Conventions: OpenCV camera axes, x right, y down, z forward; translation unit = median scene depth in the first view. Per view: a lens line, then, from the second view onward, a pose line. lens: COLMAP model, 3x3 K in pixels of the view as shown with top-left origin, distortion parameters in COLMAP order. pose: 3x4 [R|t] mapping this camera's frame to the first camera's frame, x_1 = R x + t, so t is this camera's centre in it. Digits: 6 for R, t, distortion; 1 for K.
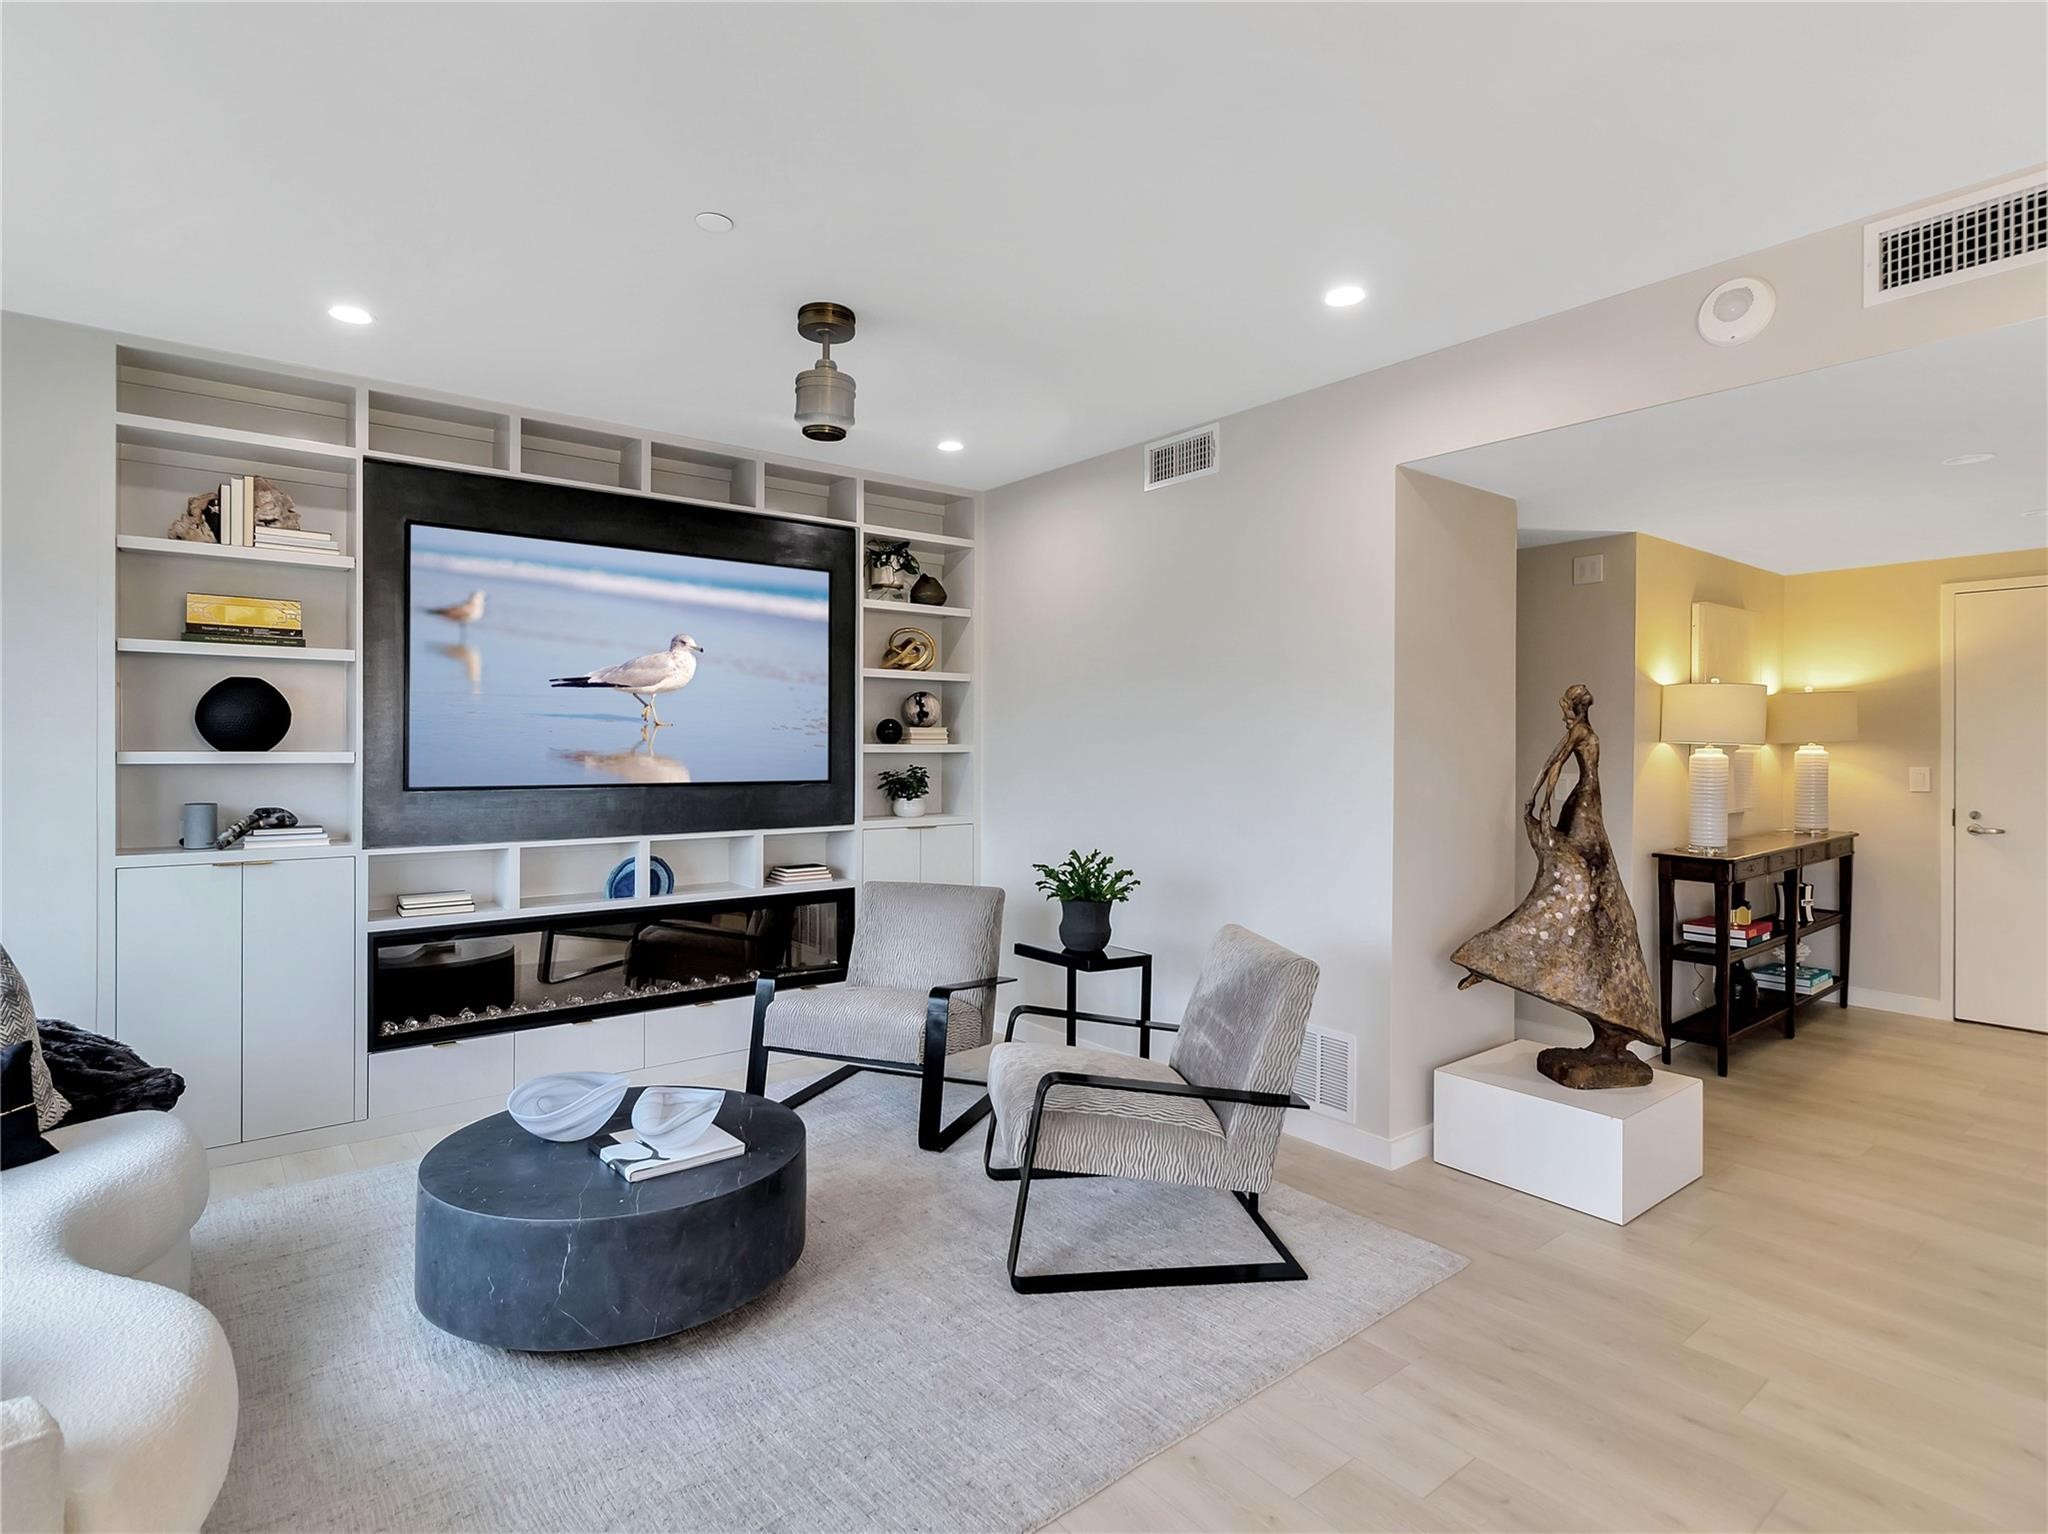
lens RADIAL K [[1066.0, 0, 1016.0], [0, 1066.0, 740.9], [0, 0, 1]] dist [0.001101, 0.000635]
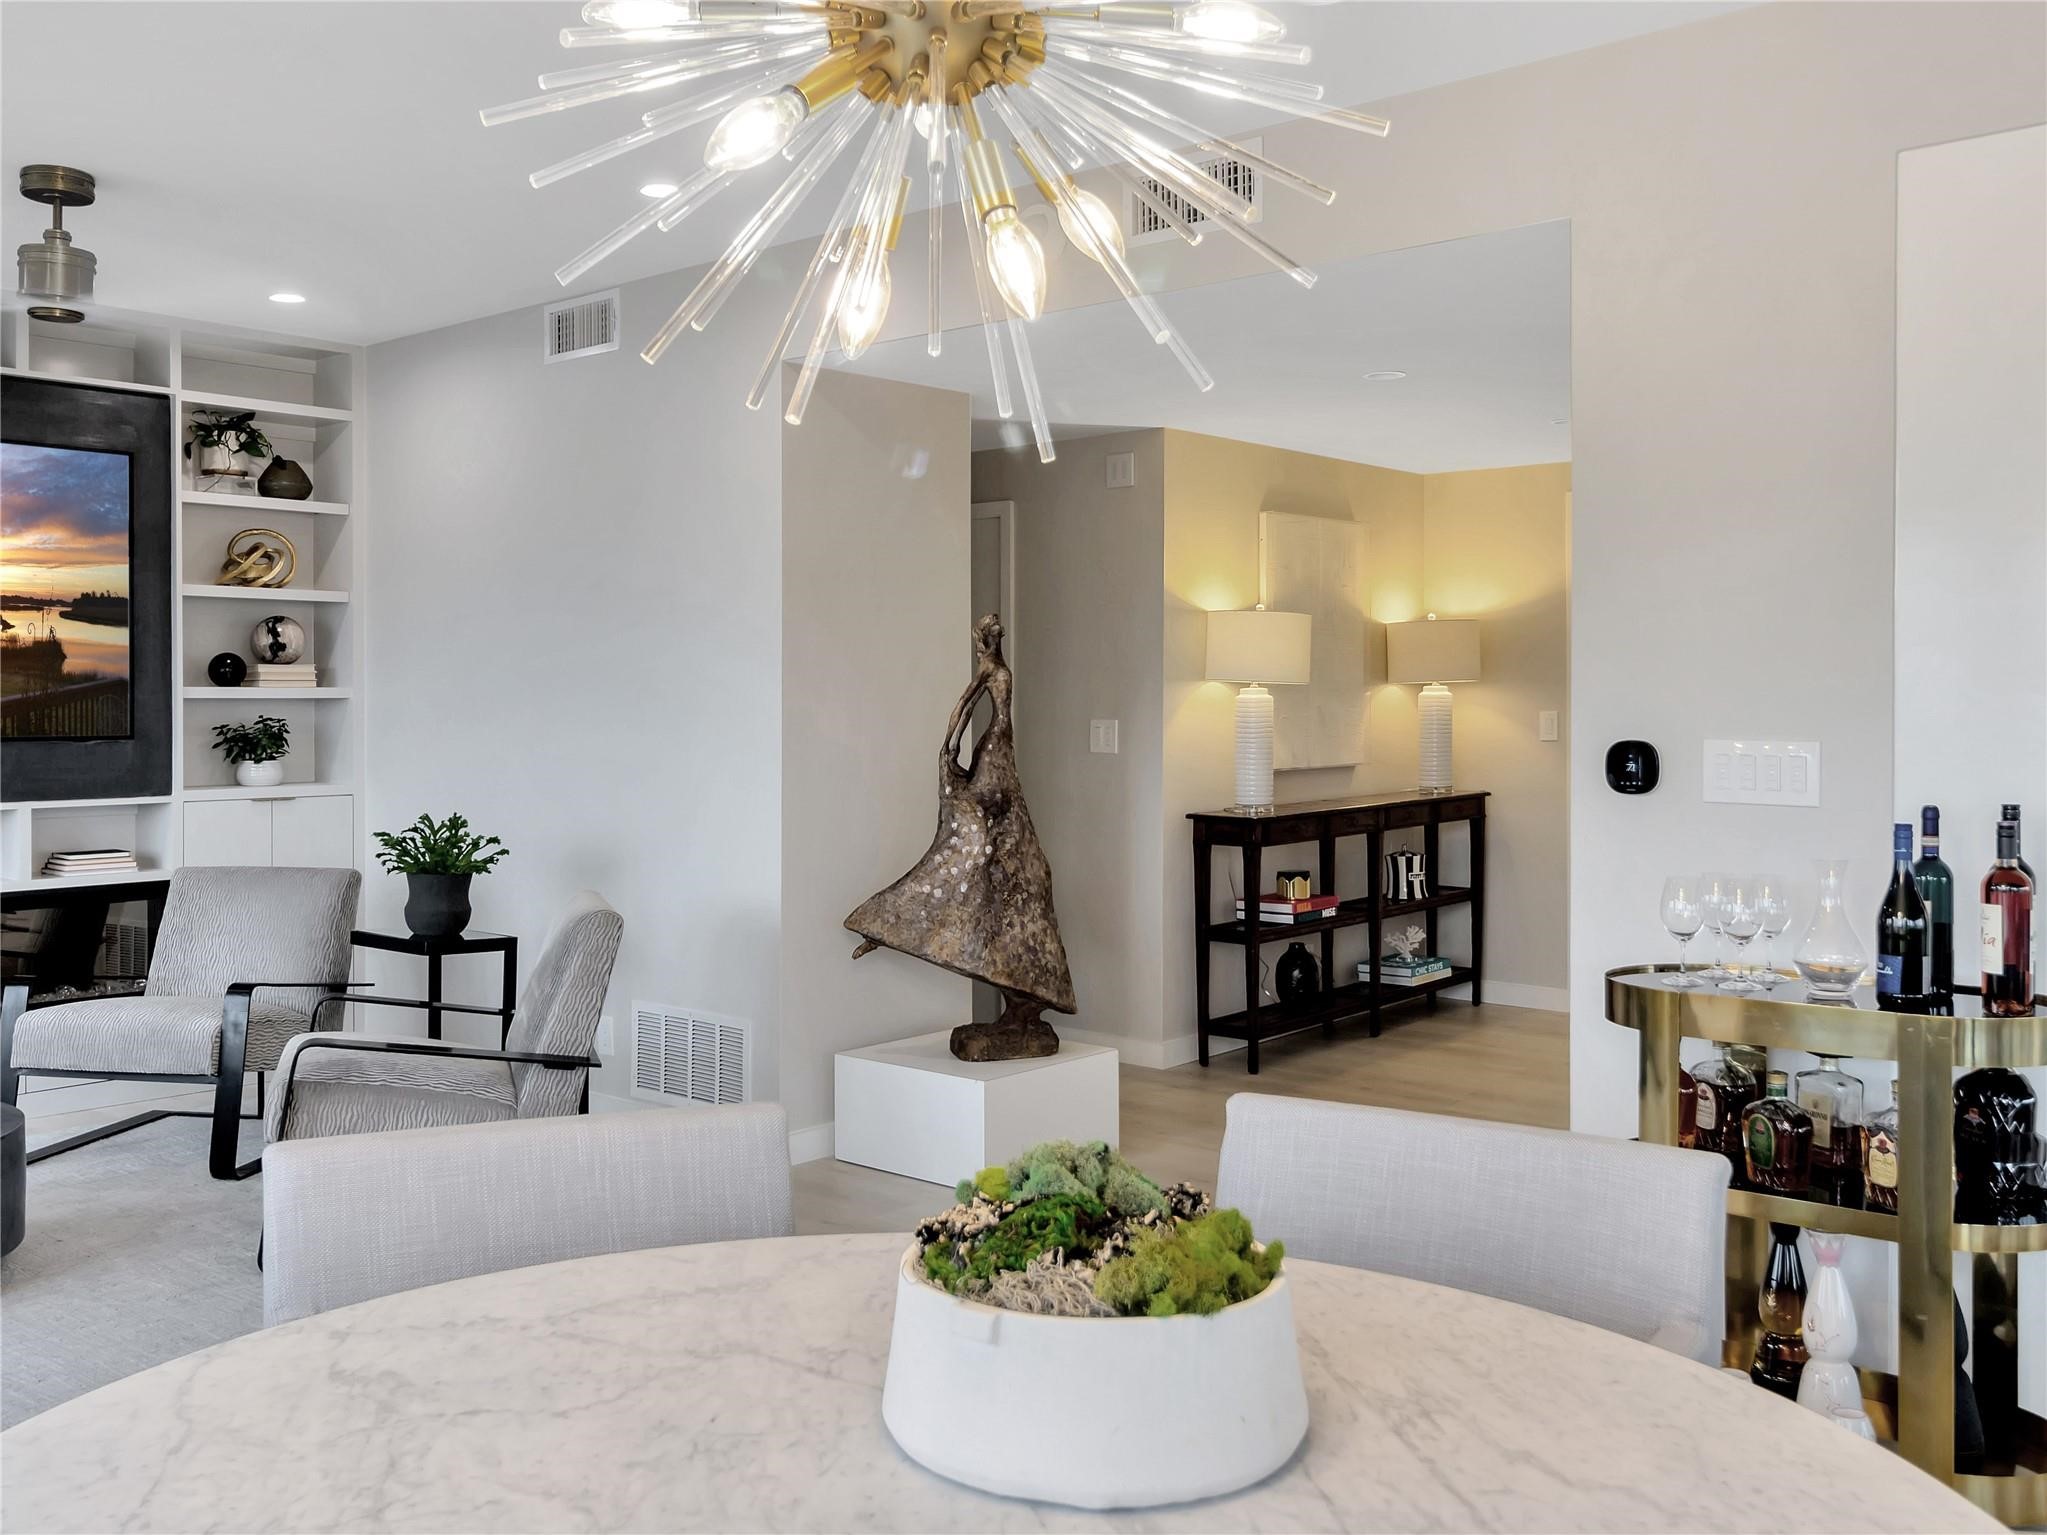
lens RADIAL K [[1868.2, 0, 1022.7], [0, 1868.2, 703.8], [0, 0, 1]] dist [-0.000864, 0.000433]
pose [[0.982728, -0.005137, 0.184985, 0.220025], [0.004180, 0.999976, 0.005561, 0.011603], [-0.185009, -0.004691, 0.982726, -0.445382]]
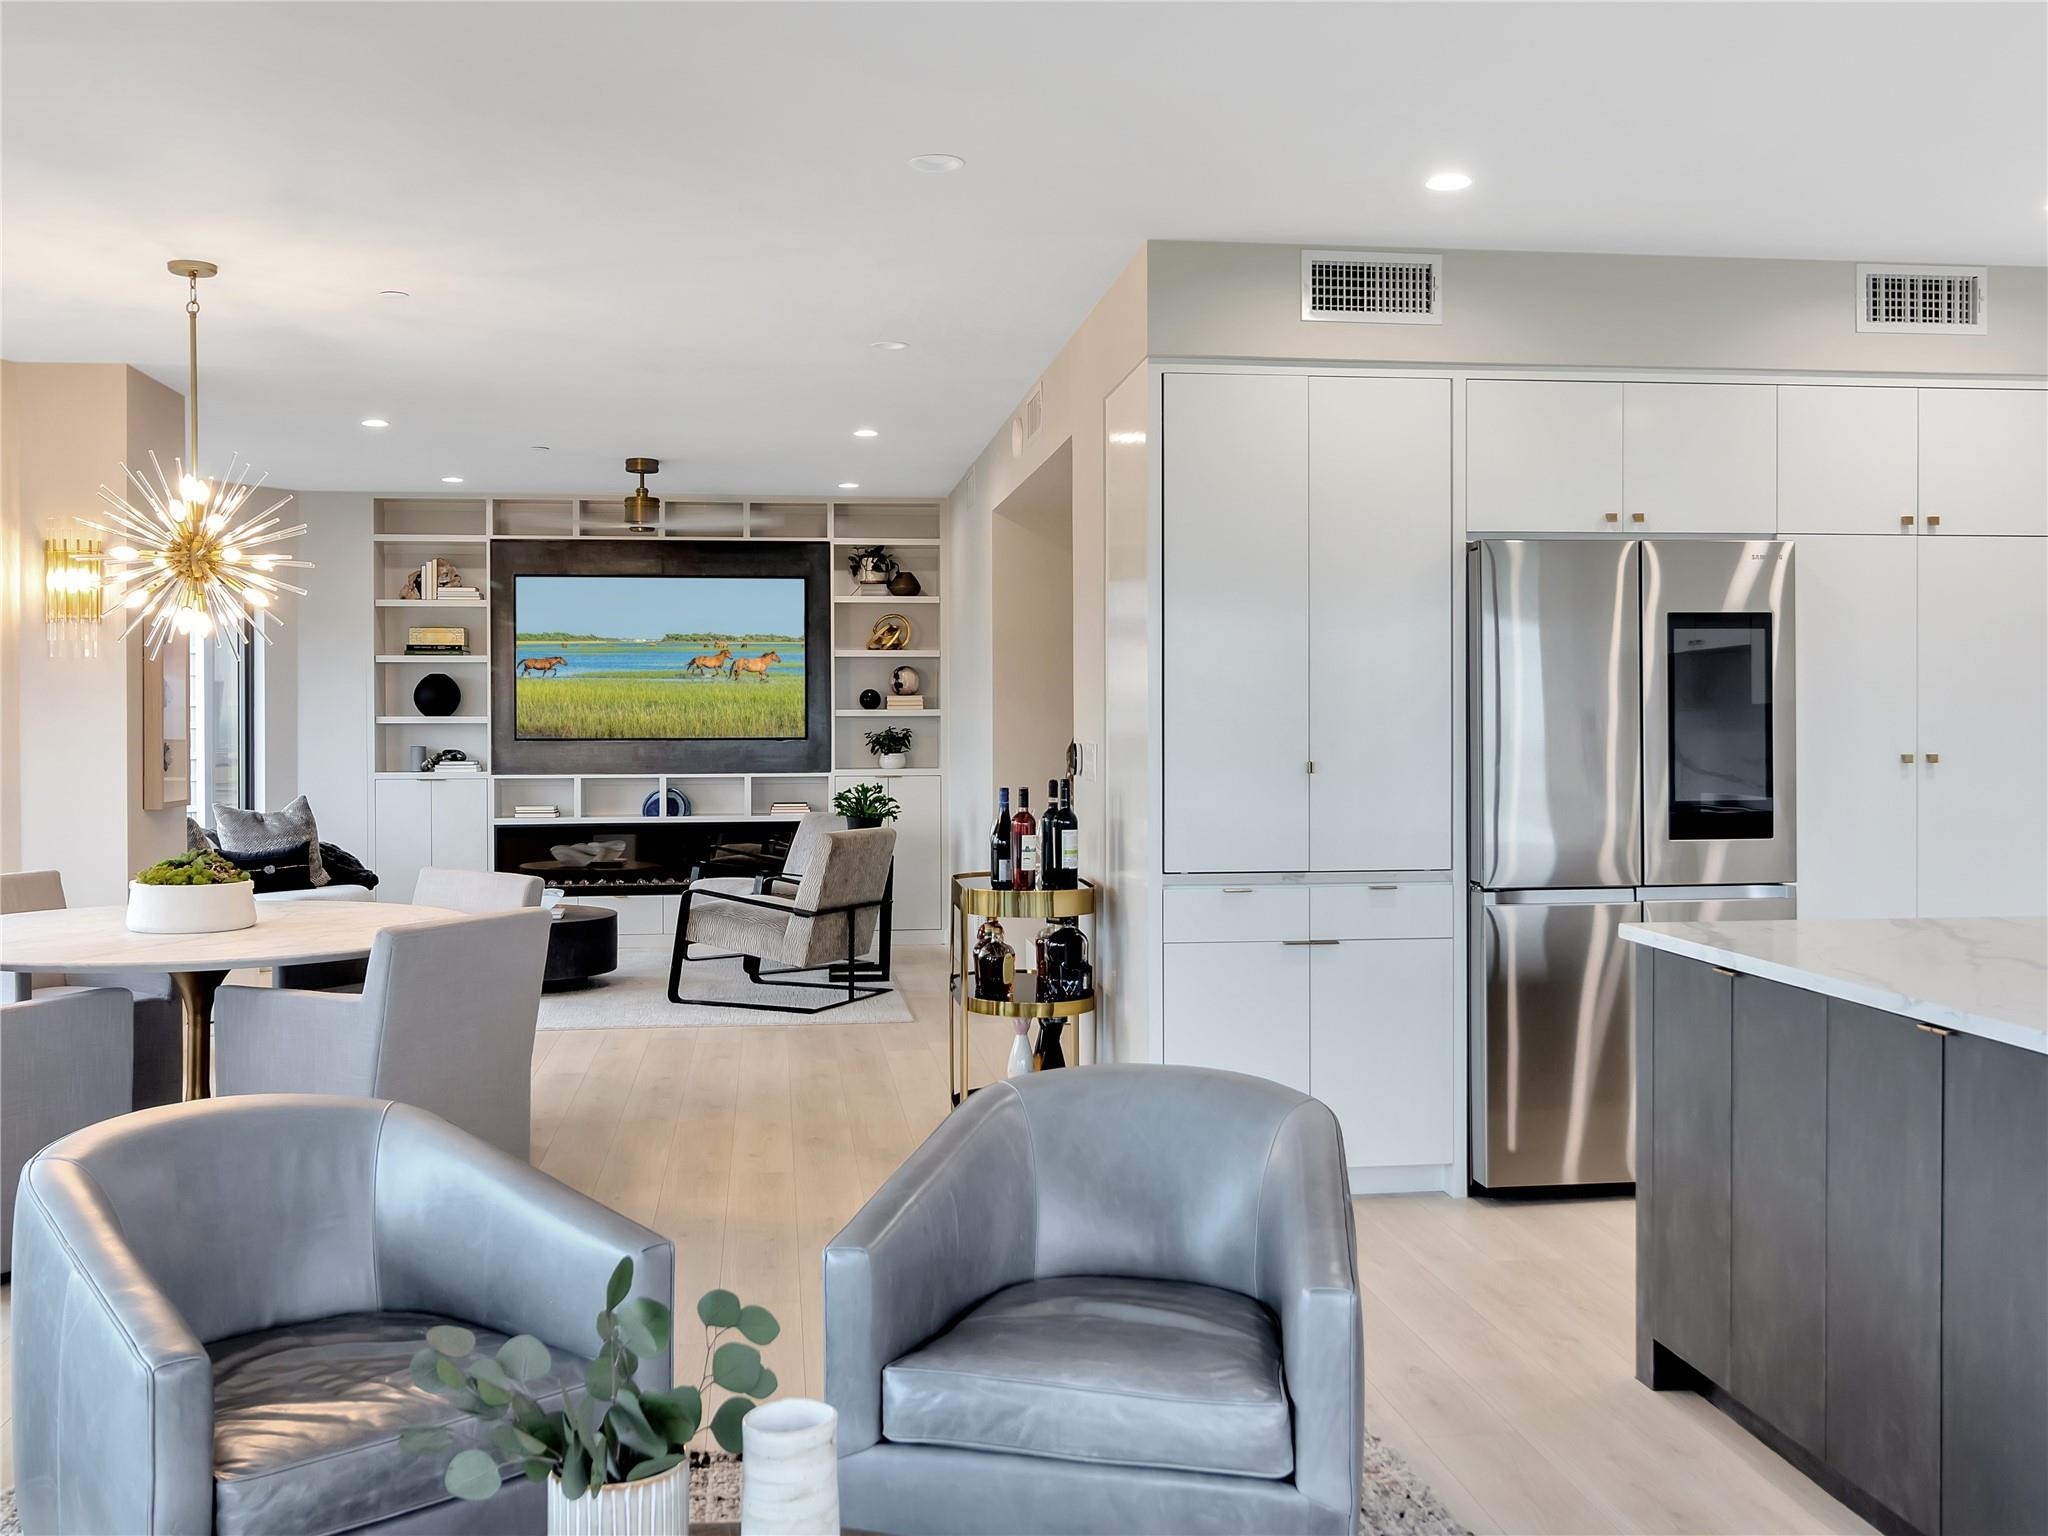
lens RADIAL K [[1825.2, 0, 1012.1], [0, 1825.2, 730.0], [0, 0, 1]] dist [0.001948, -0.001137]
pose [[0.855530, 0.000005, -0.517754, 1.359758], [0.007895, 0.999884, 0.013056, 0.000238], [0.517694, -0.015257, 0.855430, -0.890417]]
